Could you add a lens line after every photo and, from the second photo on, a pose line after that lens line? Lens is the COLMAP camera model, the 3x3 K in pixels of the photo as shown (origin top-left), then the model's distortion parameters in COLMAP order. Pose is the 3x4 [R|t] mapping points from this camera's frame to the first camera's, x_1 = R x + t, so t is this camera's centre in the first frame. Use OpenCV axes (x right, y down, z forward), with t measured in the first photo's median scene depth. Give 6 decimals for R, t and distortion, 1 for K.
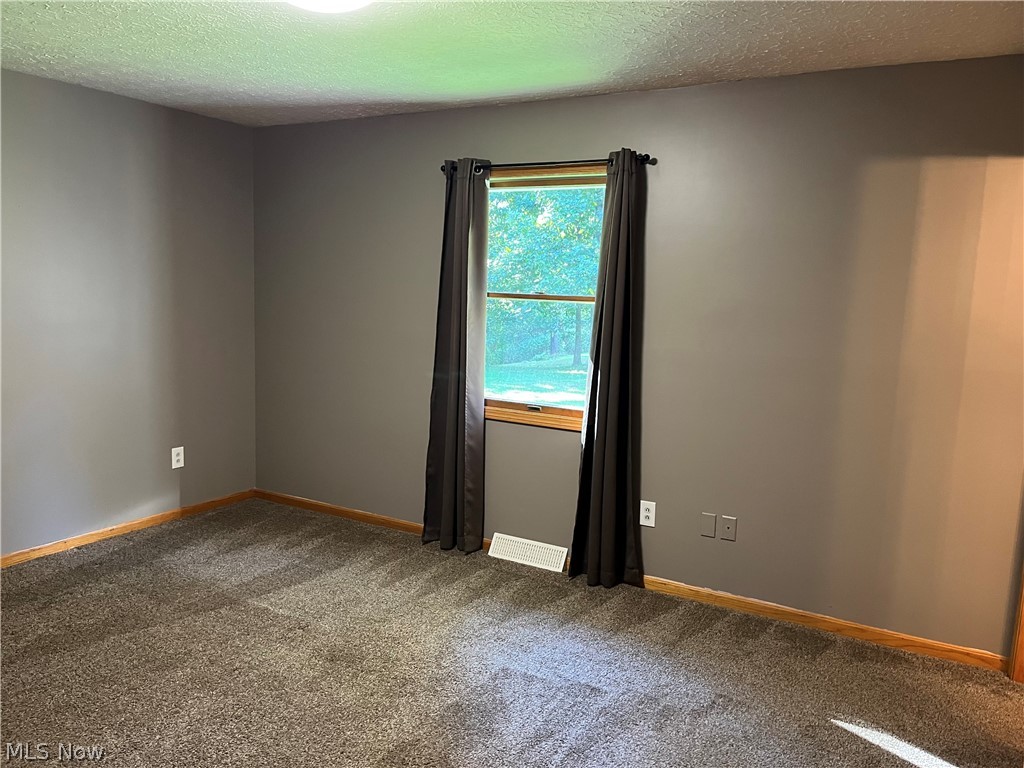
lens RADIAL K [[772.6, 0, 509.5], [0, 772.6, 385.9], [0, 0, 1]] dist [0.028678, -0.004136]
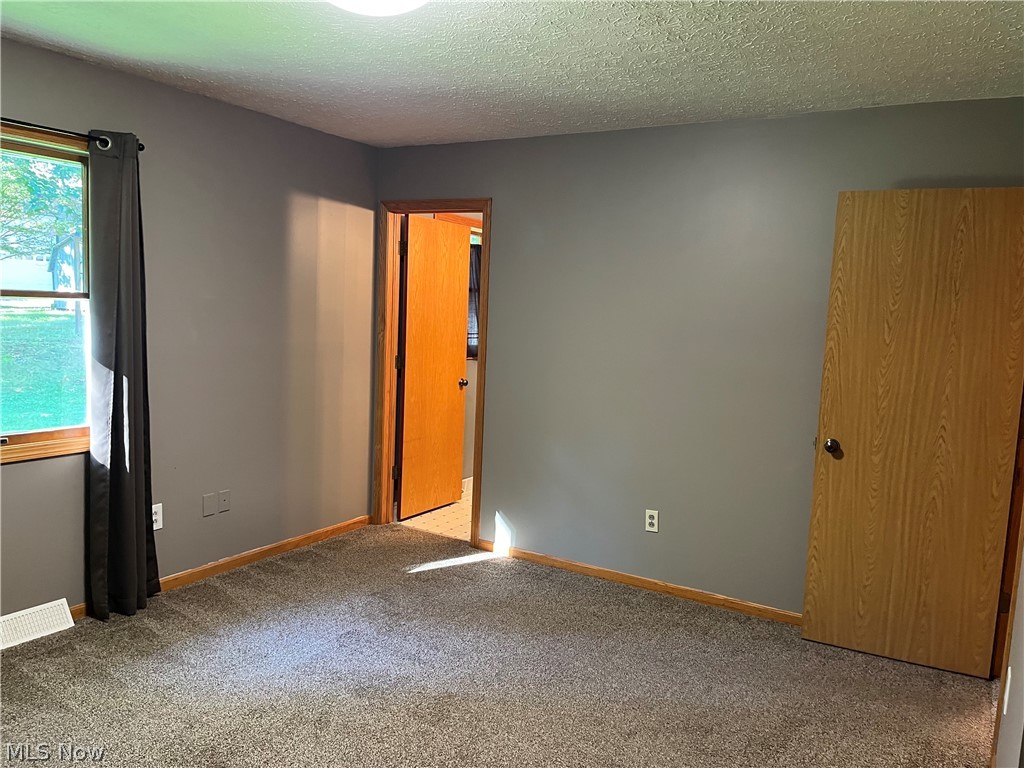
lens RADIAL K [[772.6, 0, 509.5], [0, 772.6, 385.9], [0, 0, 1]] dist [0.028678, -0.004136]
pose [[0.044276, -0.142350, 0.988826, -0.812066], [0.080819, 0.987063, 0.138477, -0.105341], [-0.995745, 0.073784, 0.055208, 0.535801]]
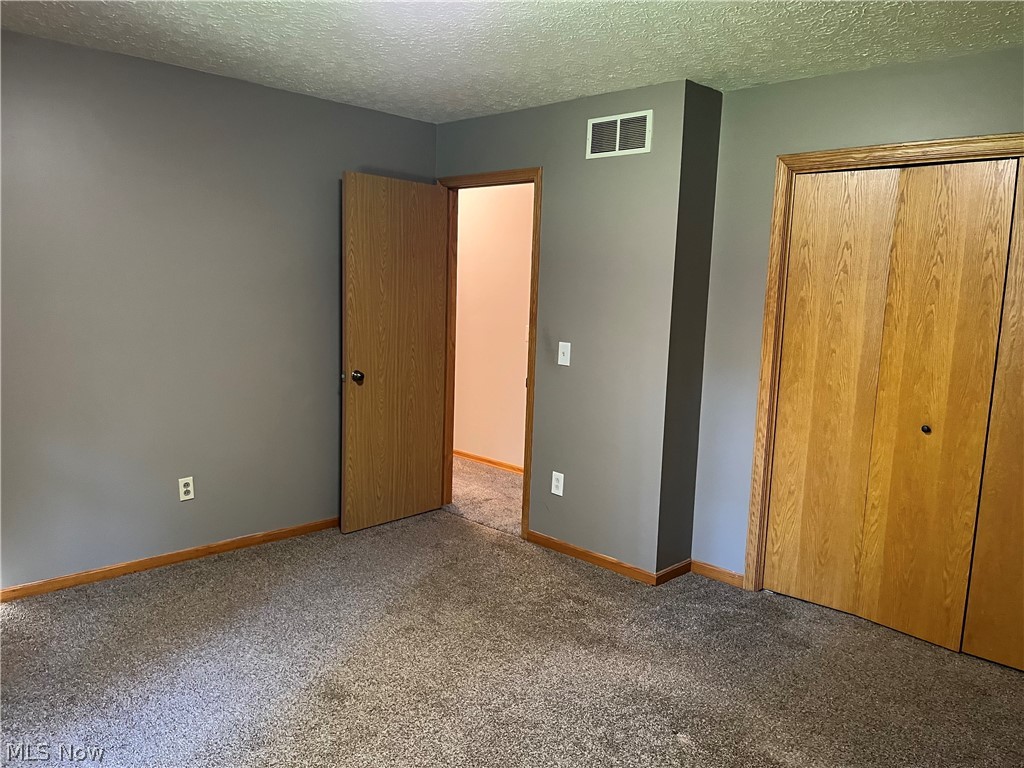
lens RADIAL K [[772.6, 0, 509.5], [0, 772.6, 385.9], [0, 0, 1]] dist [0.028678, -0.004136]
pose [[-0.955160, -0.111251, 0.274396, -0.411679], [-0.038633, 0.965632, 0.257025, -0.172449], [-0.293560, 0.234899, -0.926631, 1.261562]]
